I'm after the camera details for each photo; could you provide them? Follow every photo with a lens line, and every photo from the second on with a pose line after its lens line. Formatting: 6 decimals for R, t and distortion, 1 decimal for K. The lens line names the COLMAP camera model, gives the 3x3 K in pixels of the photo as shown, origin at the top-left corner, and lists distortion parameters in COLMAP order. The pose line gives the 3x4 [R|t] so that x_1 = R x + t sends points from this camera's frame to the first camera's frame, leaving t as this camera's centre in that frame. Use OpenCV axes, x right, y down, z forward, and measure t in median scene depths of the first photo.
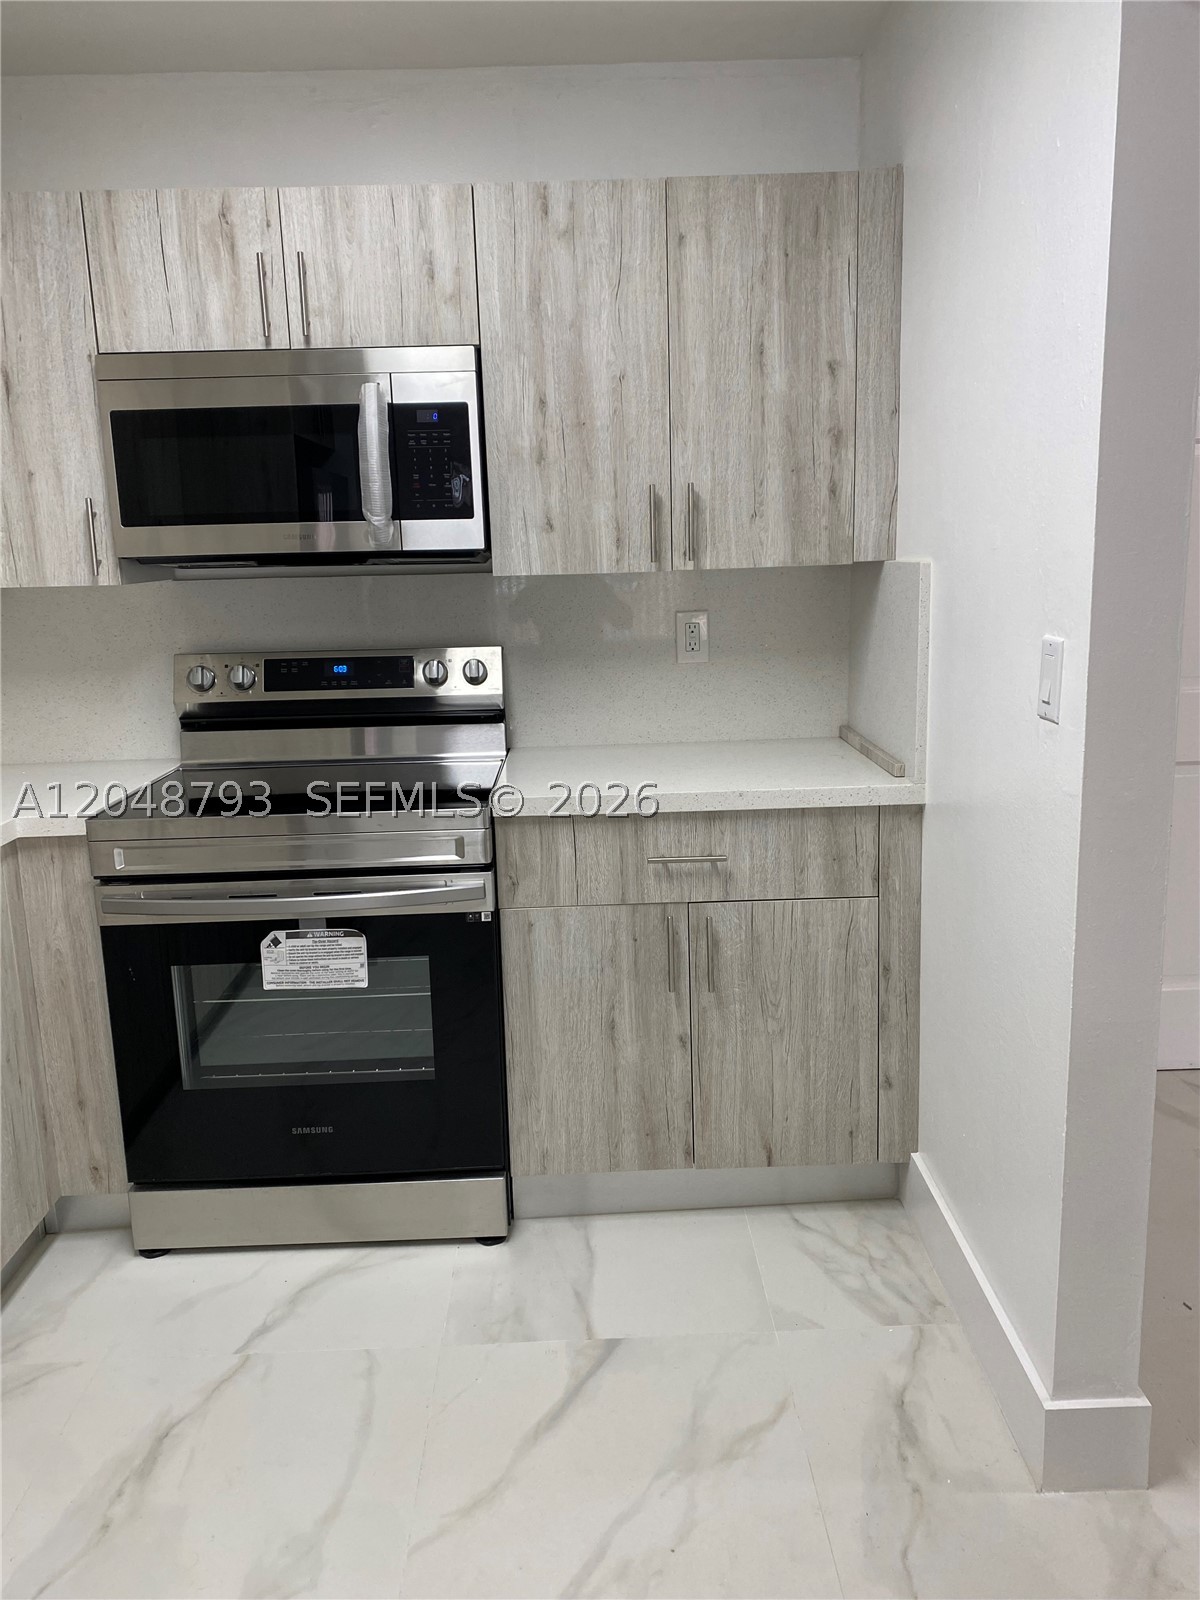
lens RADIAL K [[1222.0, 0, 603.0], [0, 1222.0, 790.0], [0, 0, 1]] dist [0.049470, -0.060612]
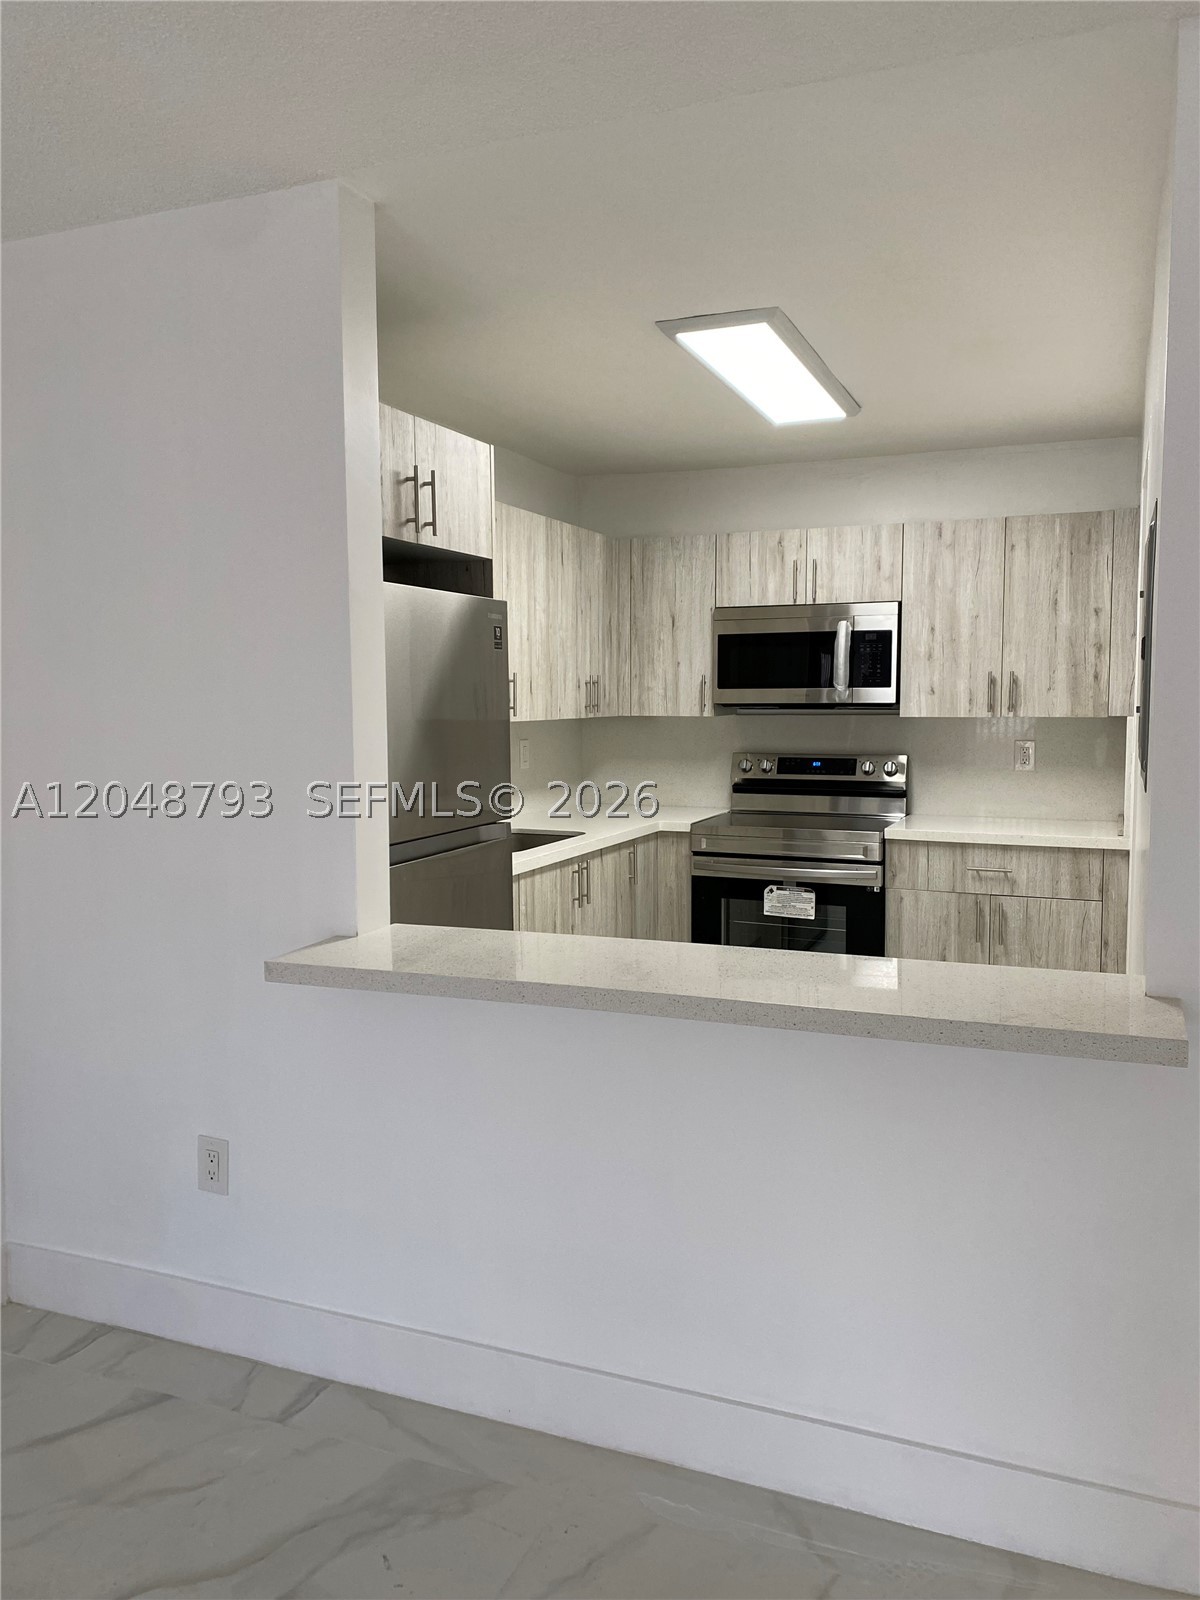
lens RADIAL K [[1222.0, 0, 569.5], [0, 1222.0, 813.9], [0, 0, 1]] dist [0.049470, -0.060612]
pose [[0.905572, 0.065876, -0.419045, 0.266030], [-0.101981, 0.992704, -0.064327, 0.156470], [0.411750, 0.100987, 0.905684, -0.966382]]
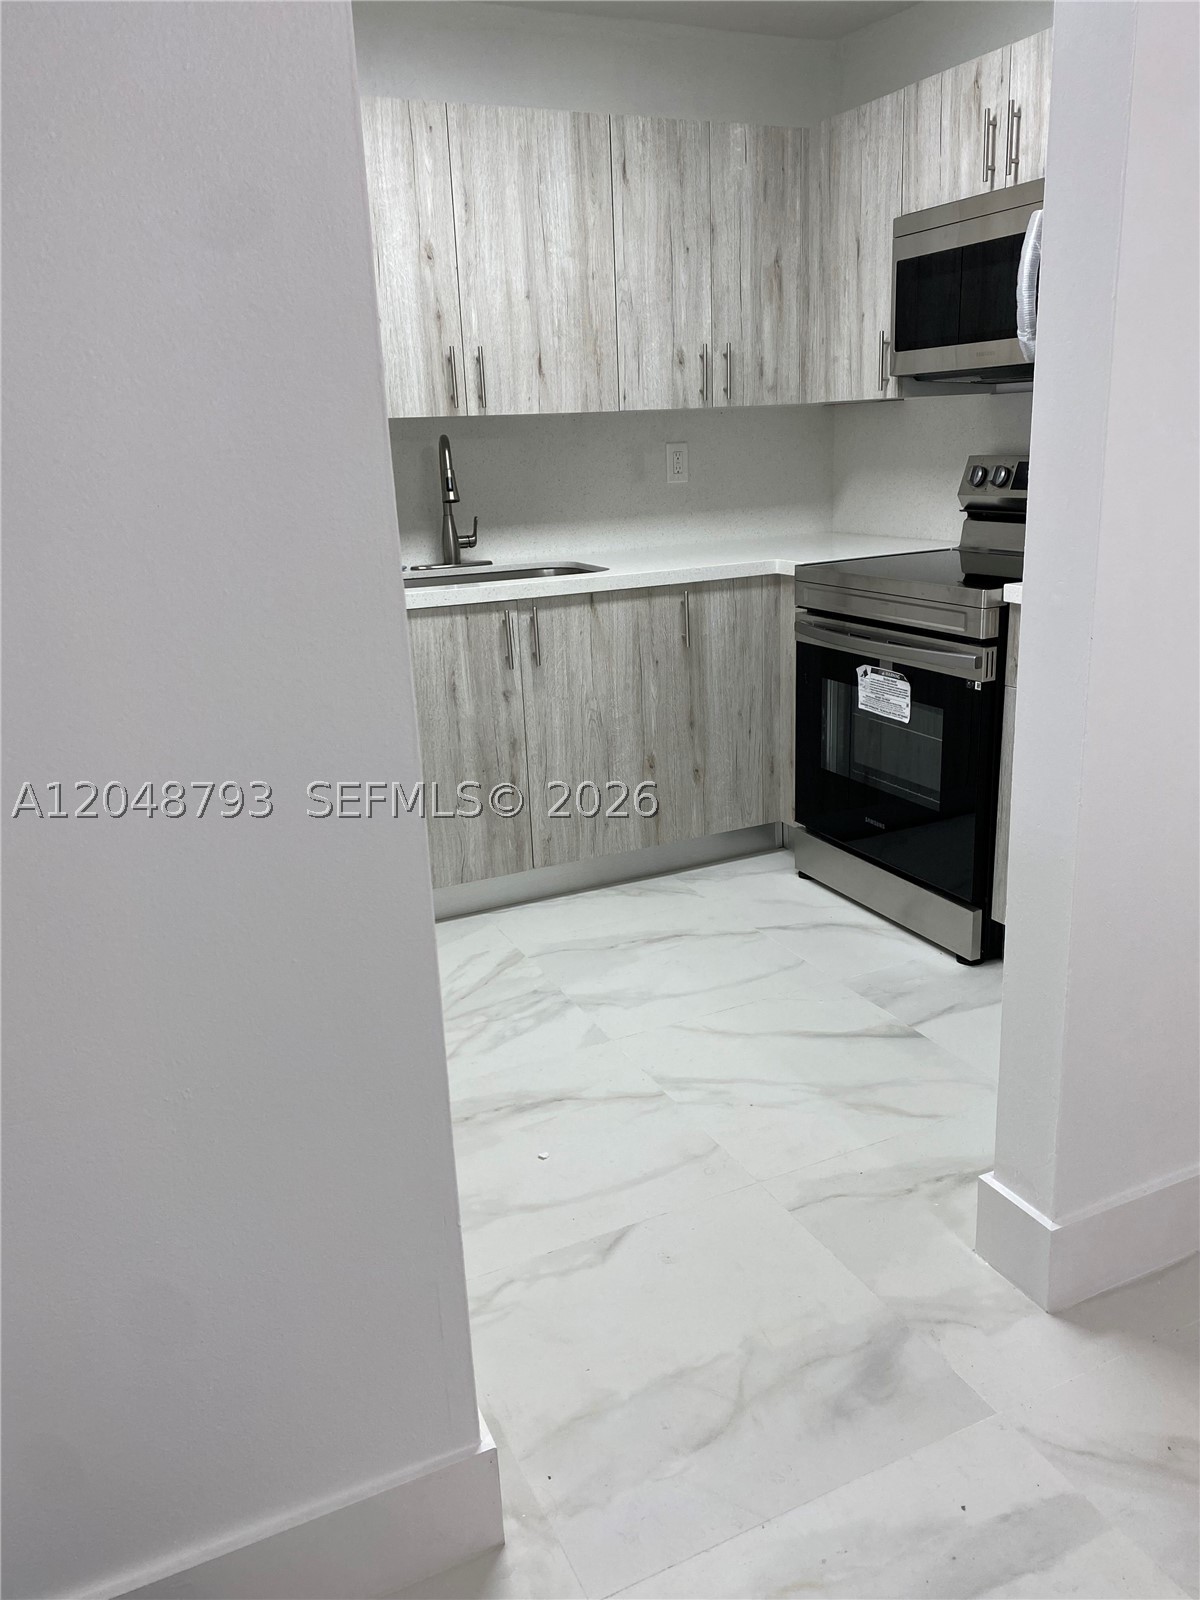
lens RADIAL K [[1222.0, 0, 605.0], [0, 1222.0, 790.5], [0, 0, 1]] dist [0.049470, -0.060612]
pose [[0.399125, 0.266827, -0.877213, 0.797123], [-0.145589, 0.963025, 0.226687, -0.013862], [0.905264, 0.037236, 0.423214, 0.175828]]
